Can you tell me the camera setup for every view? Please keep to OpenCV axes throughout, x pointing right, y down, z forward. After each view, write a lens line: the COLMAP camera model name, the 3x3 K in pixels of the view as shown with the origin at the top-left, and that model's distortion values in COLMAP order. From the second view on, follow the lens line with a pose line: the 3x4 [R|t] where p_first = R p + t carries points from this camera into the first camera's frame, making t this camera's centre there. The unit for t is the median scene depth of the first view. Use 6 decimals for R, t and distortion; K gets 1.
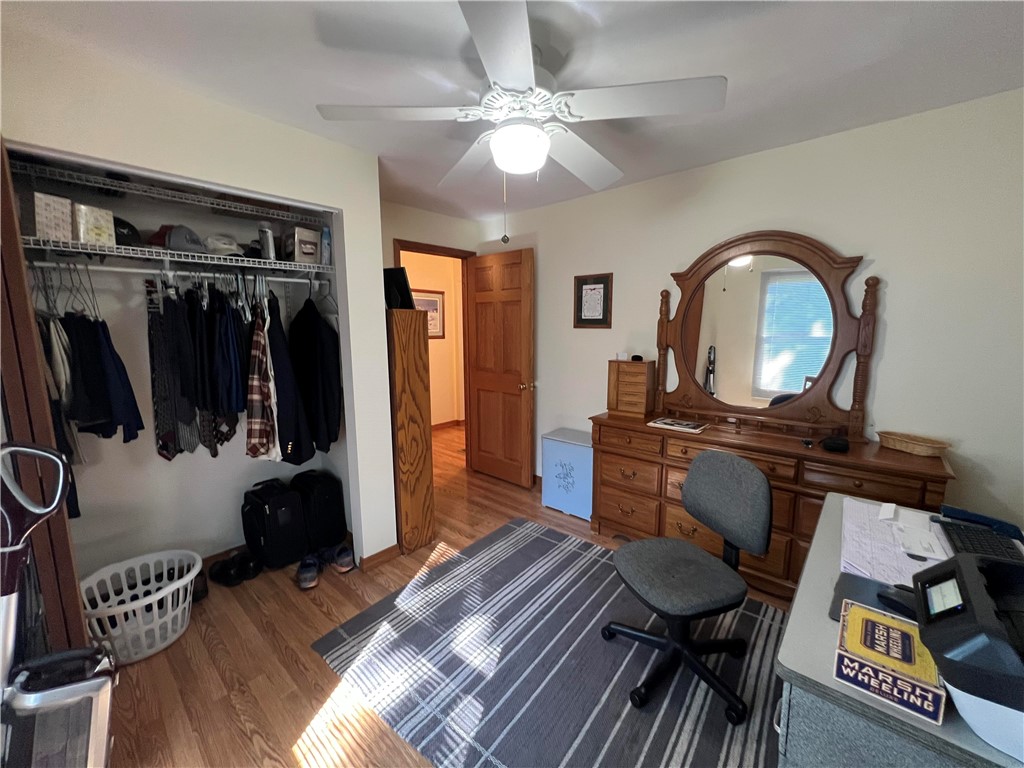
lens RADIAL K [[410.2, 0, 509.6], [0, 410.2, 383.4], [0, 0, 1]] dist [0.000734, -0.000398]
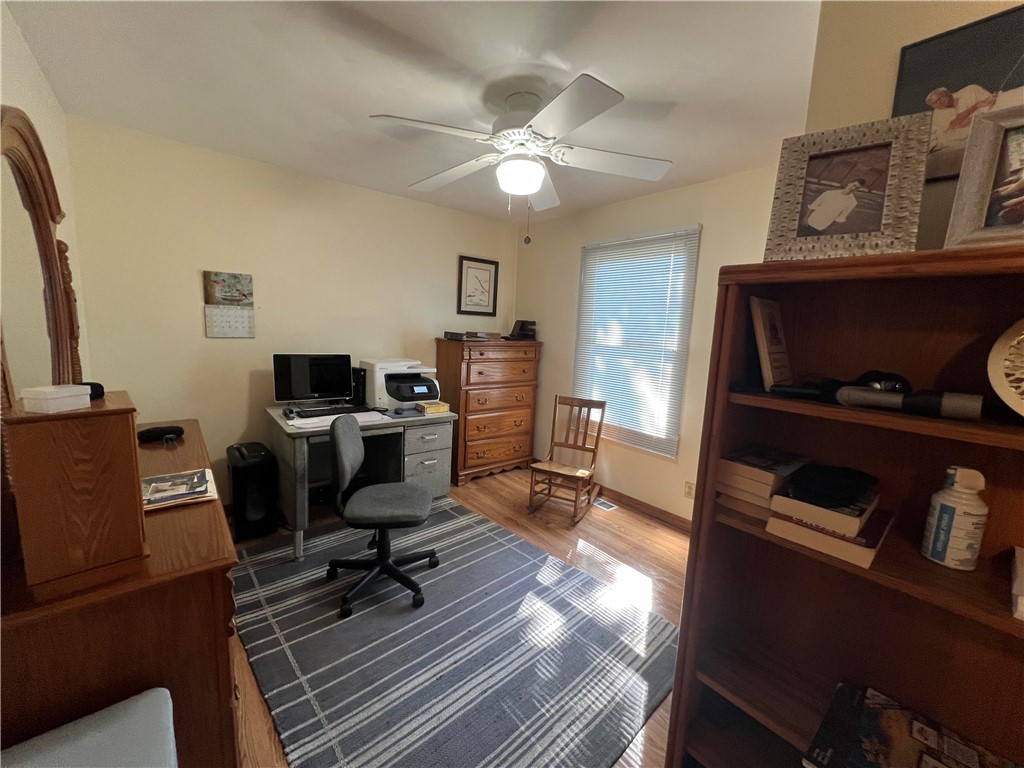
lens RADIAL K [[410.2, 0, 509.6], [0, 410.2, 383.4], [0, 0, 1]] dist [0.000734, -0.000398]
pose [[-0.988088, -0.050045, 0.145527, -0.124763], [-0.012620, 0.968811, 0.247478, -0.215429], [-0.153373, 0.242693, -0.957902, 1.880866]]
